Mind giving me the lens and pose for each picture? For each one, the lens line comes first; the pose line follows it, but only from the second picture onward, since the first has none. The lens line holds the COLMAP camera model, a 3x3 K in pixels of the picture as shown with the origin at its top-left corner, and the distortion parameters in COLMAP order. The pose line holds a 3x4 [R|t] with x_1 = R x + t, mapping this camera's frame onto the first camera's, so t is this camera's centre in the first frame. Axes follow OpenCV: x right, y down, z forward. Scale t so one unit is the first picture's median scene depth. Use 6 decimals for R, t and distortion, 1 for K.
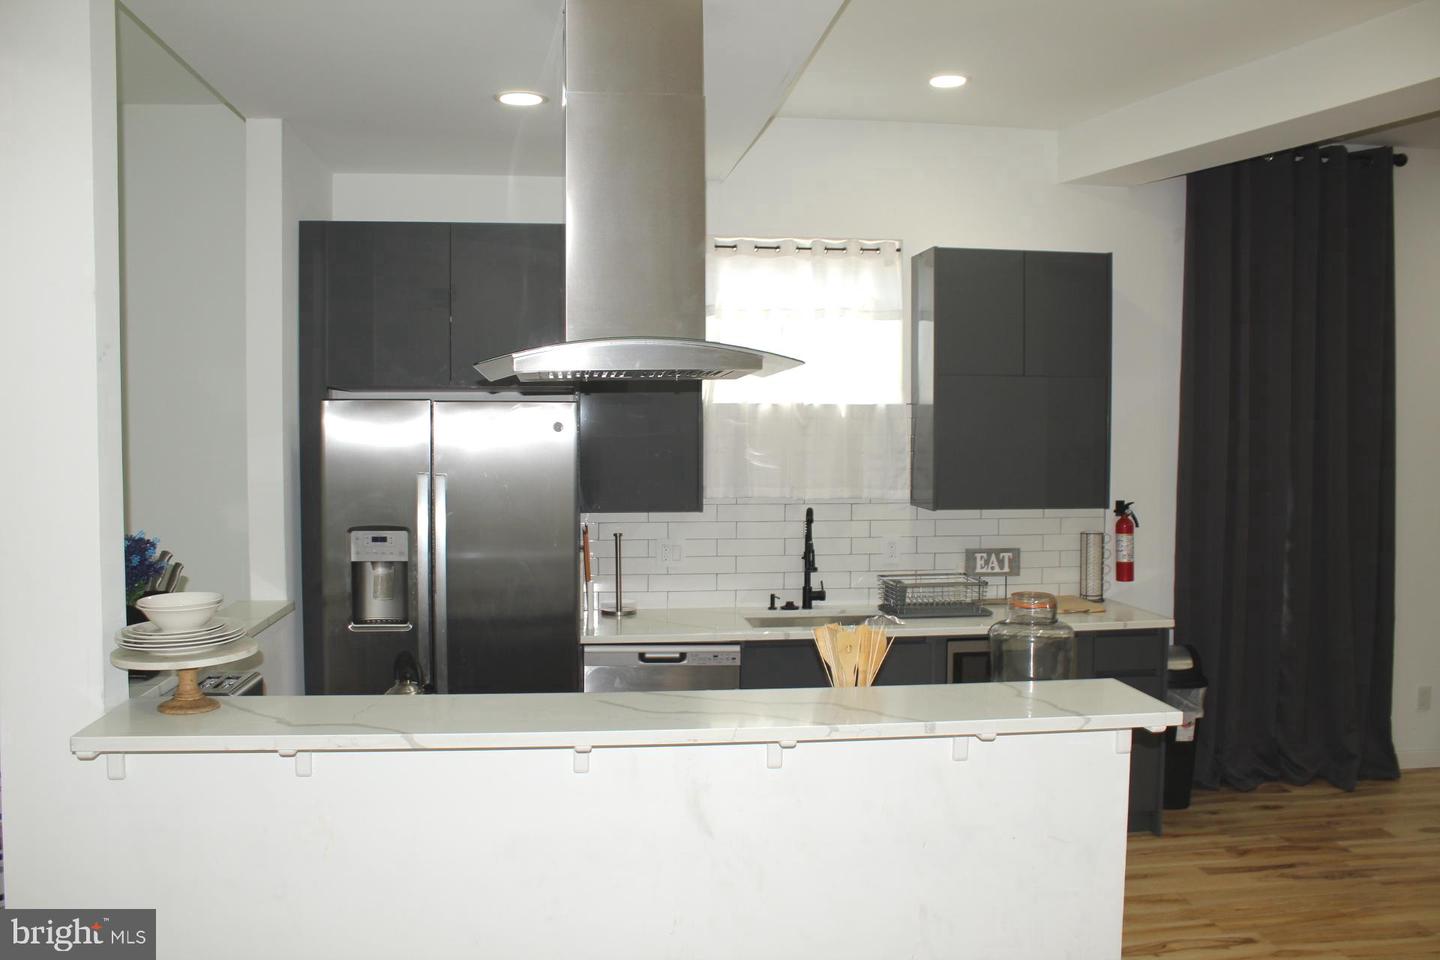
lens RADIAL K [[1196.5, 0, 724.4], [0, 1196.5, 480.1], [0, 0, 1]] dist [-0.159390, 0.133747]
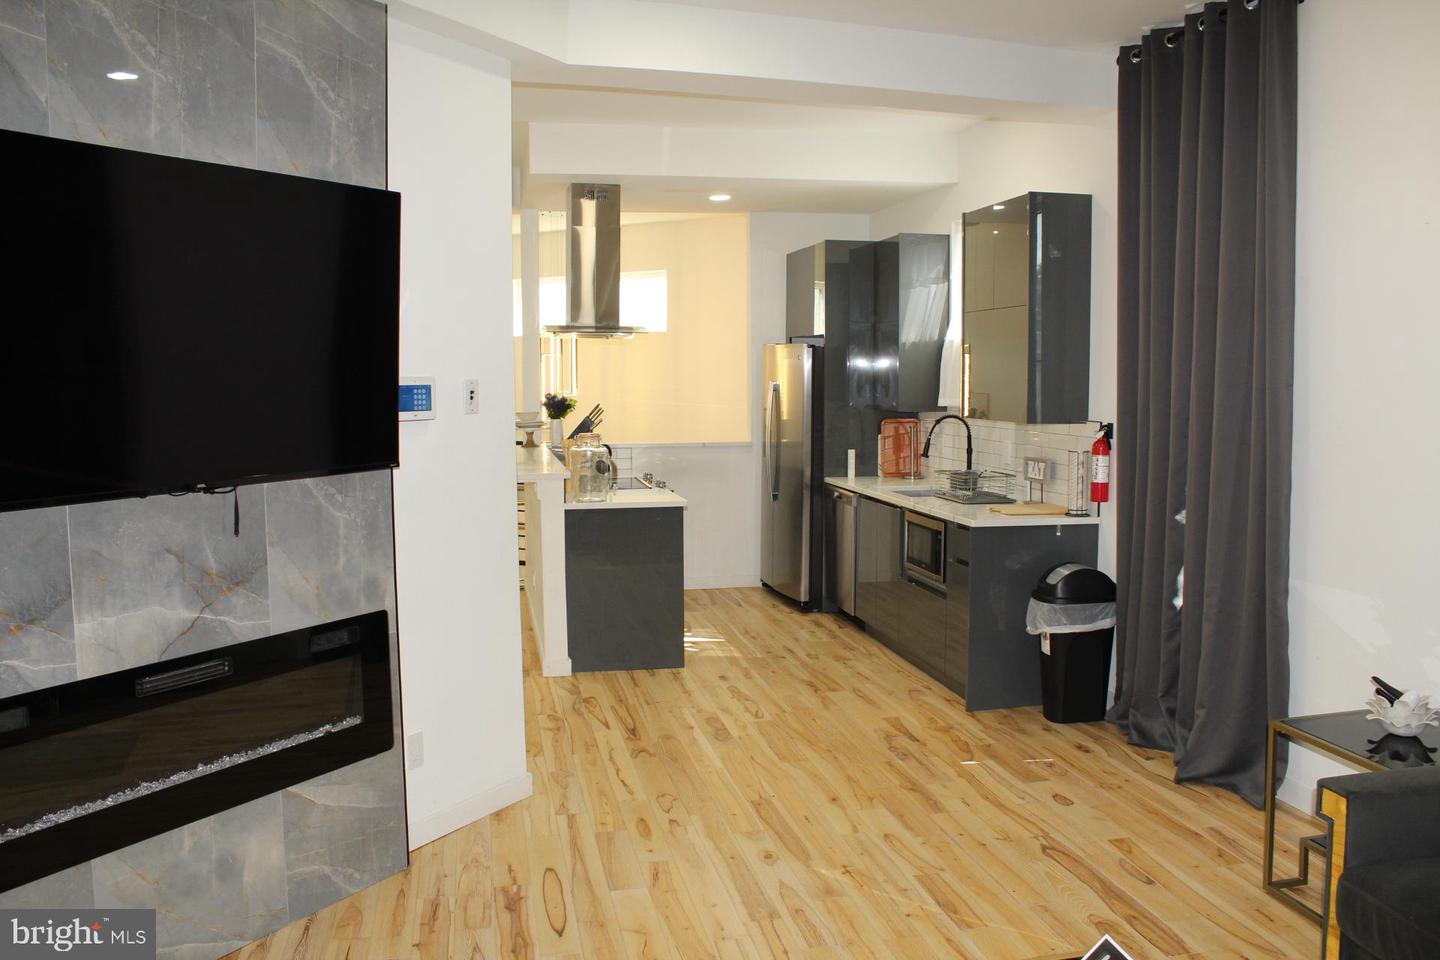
lens RADIAL K [[1196.5, 0, 696.7], [0, 1196.5, 484.5], [0, 0, 1]] dist [-0.159390, 0.133747]
pose [[0.062590, 0.087601, -0.994187, 1.353171], [-0.053054, 0.995024, 0.084334, 0.004387], [0.996628, 0.047467, 0.066926, 0.595378]]
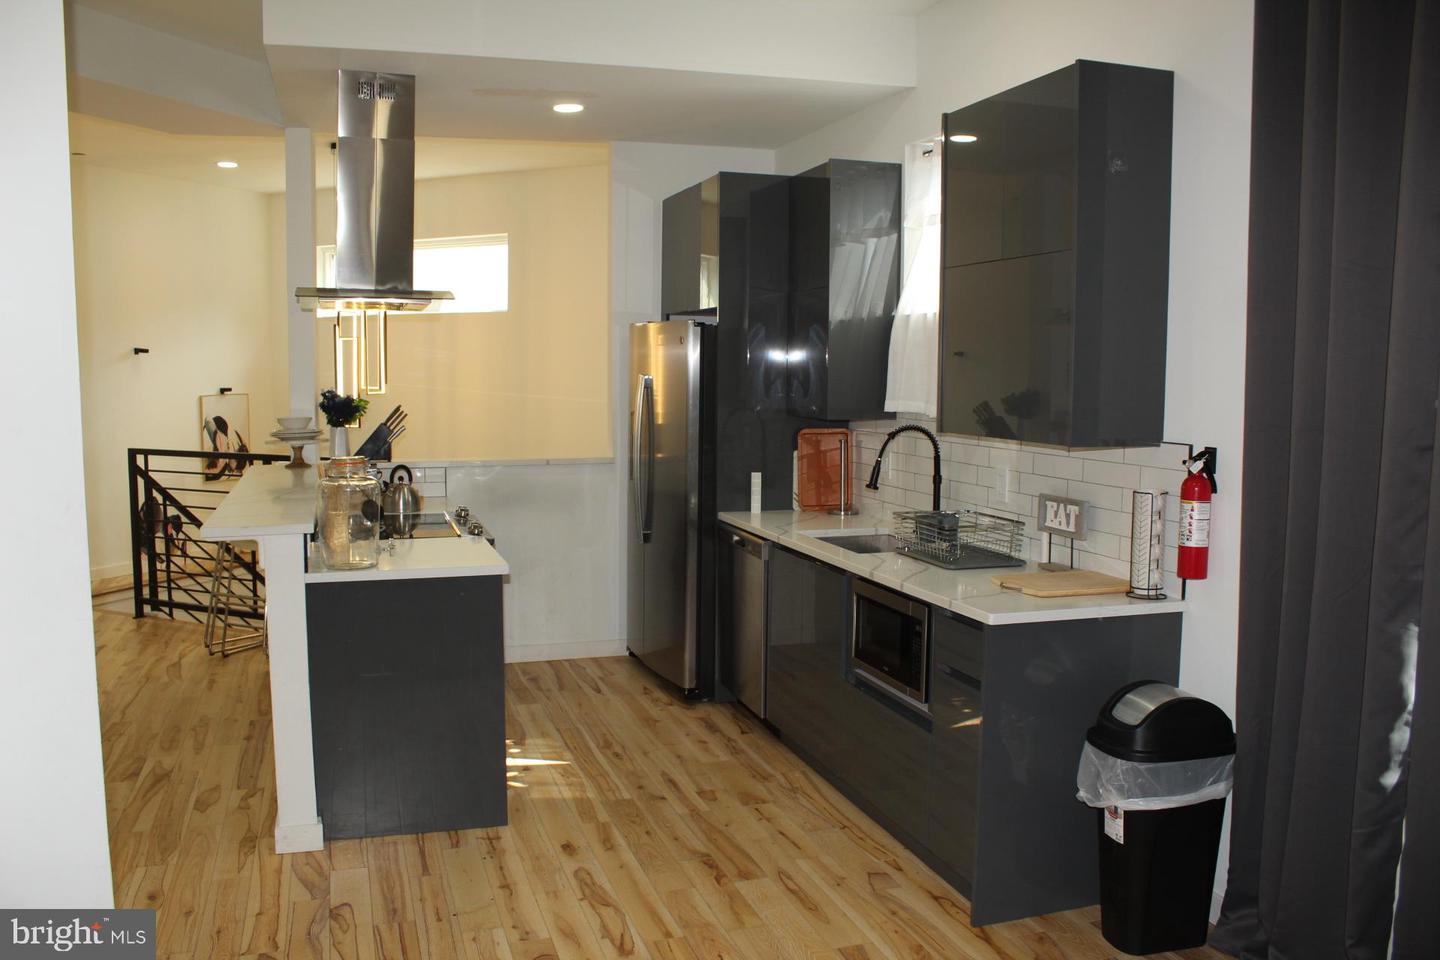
lens RADIAL K [[1196.5, 0, 707.5], [0, 1196.5, 486.5], [0, 0, 1]] dist [-0.159390, 0.133747]
pose [[0.181437, 0.093012, -0.978994, 0.903366], [-0.060891, 0.994669, 0.083216, 0.003861], [0.981516, 0.044513, 0.186133, 0.648846]]
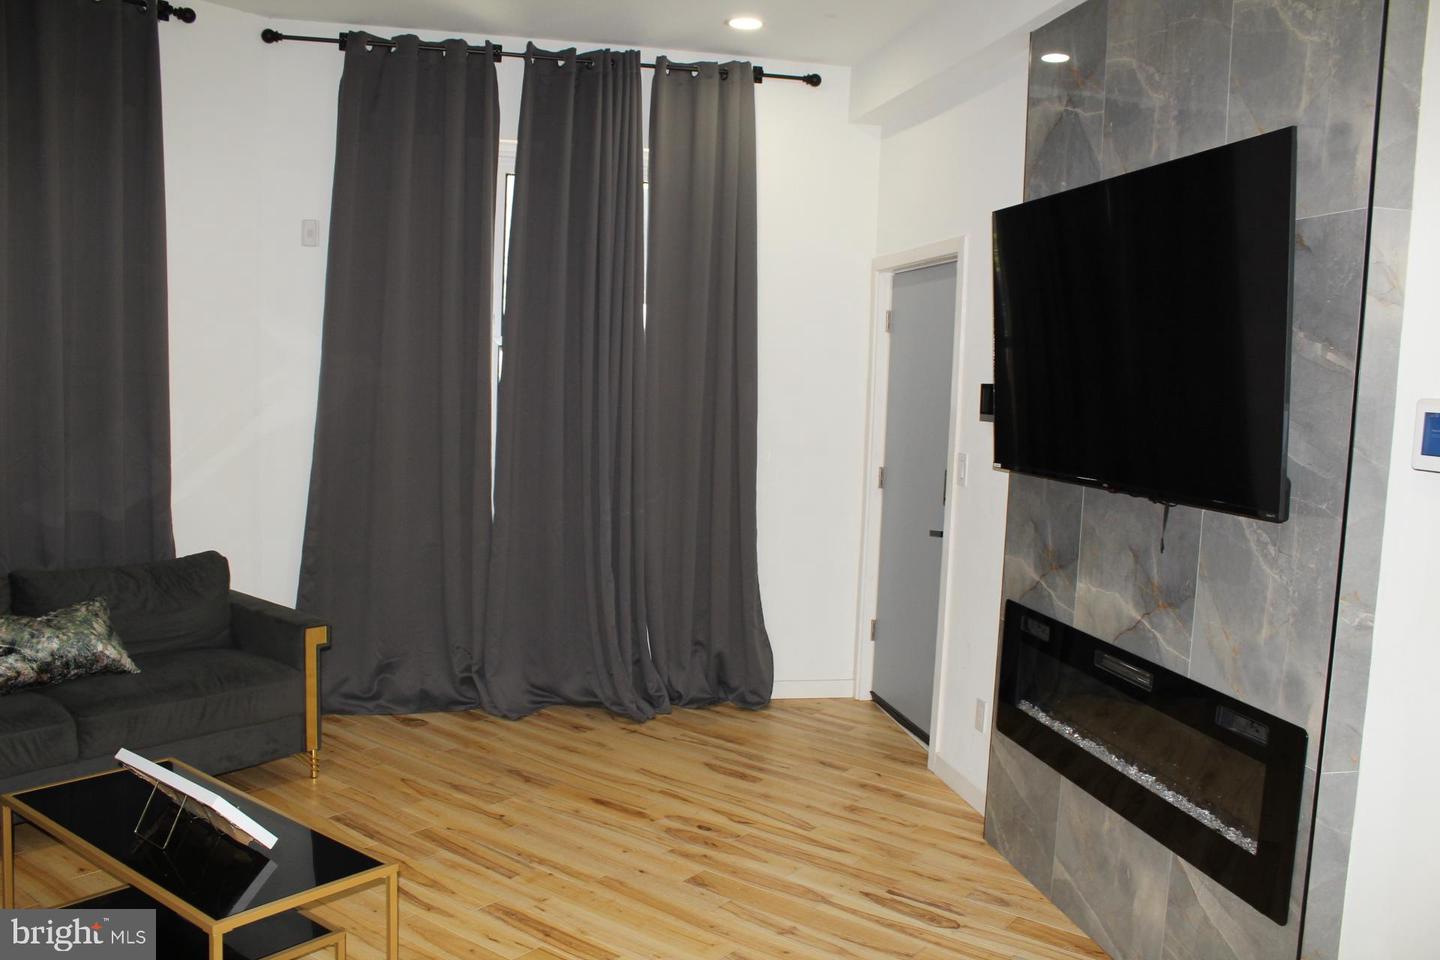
lens RADIAL K [[1196.5, 0, 724.3], [0, 1196.5, 483.4], [0, 0, 1]] dist [-0.159390, 0.133747]
pose [[-0.719115, -0.097428, 0.688028, 0.492813], [-0.000349, 0.990173, 0.139849, -0.019673], [-0.694891, 0.100327, -0.712082, 0.960564]]
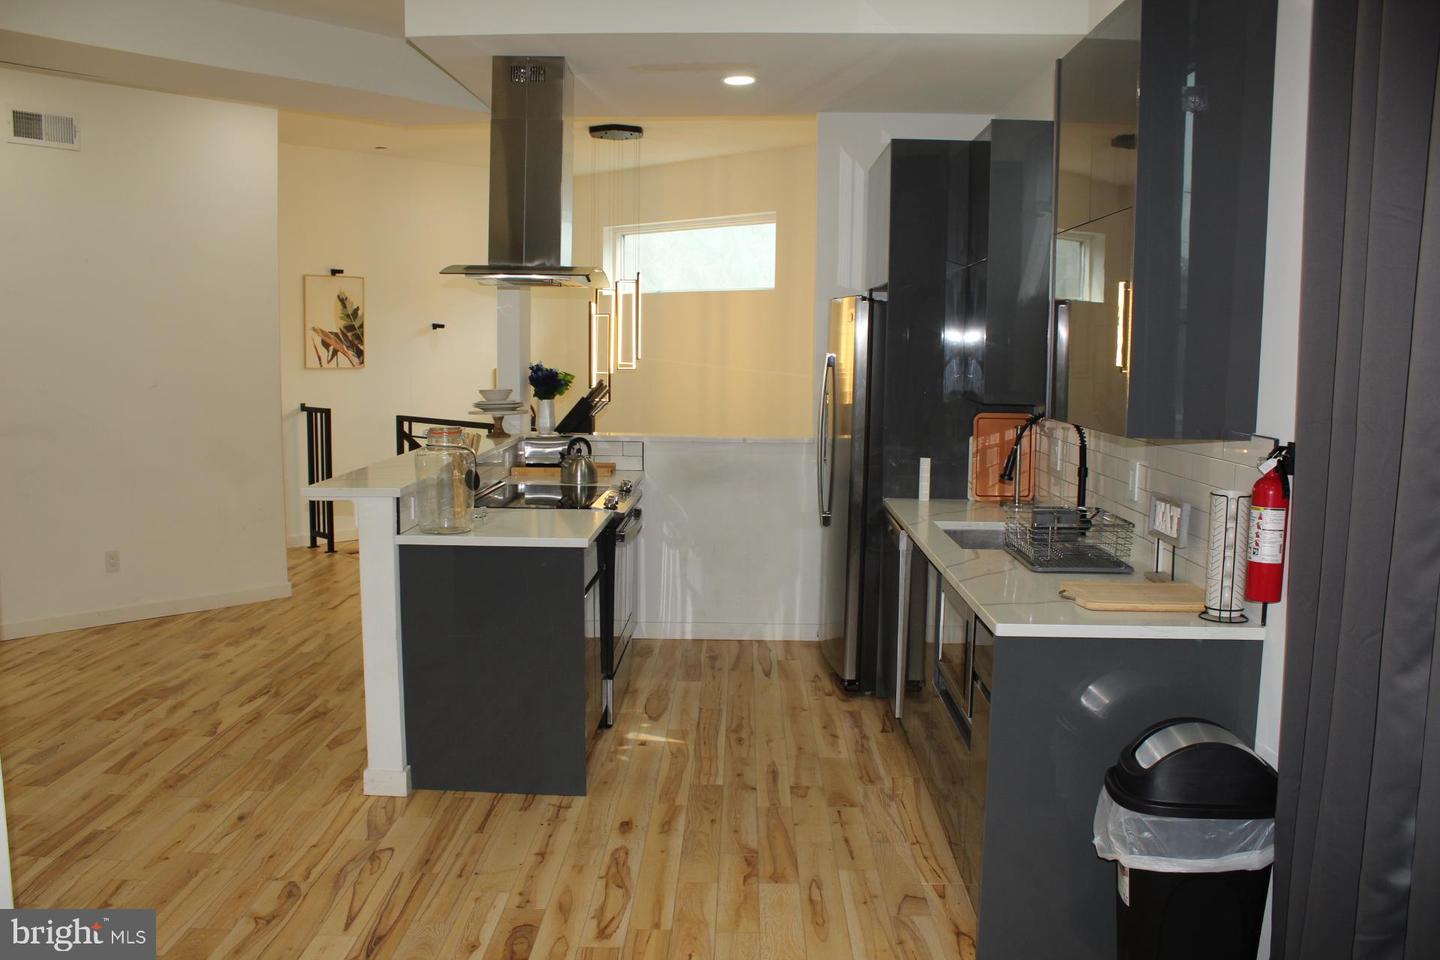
lens RADIAL K [[1196.5, 0, 701.5], [0, 1196.5, 485.9], [0, 0, 1]] dist [-0.159390, 0.133747]
pose [[-0.155224, 0.108210, -0.981935, 0.879396], [-0.068991, 0.990368, 0.120046, -0.005639], [0.985467, 0.086379, -0.146263, 0.846234]]
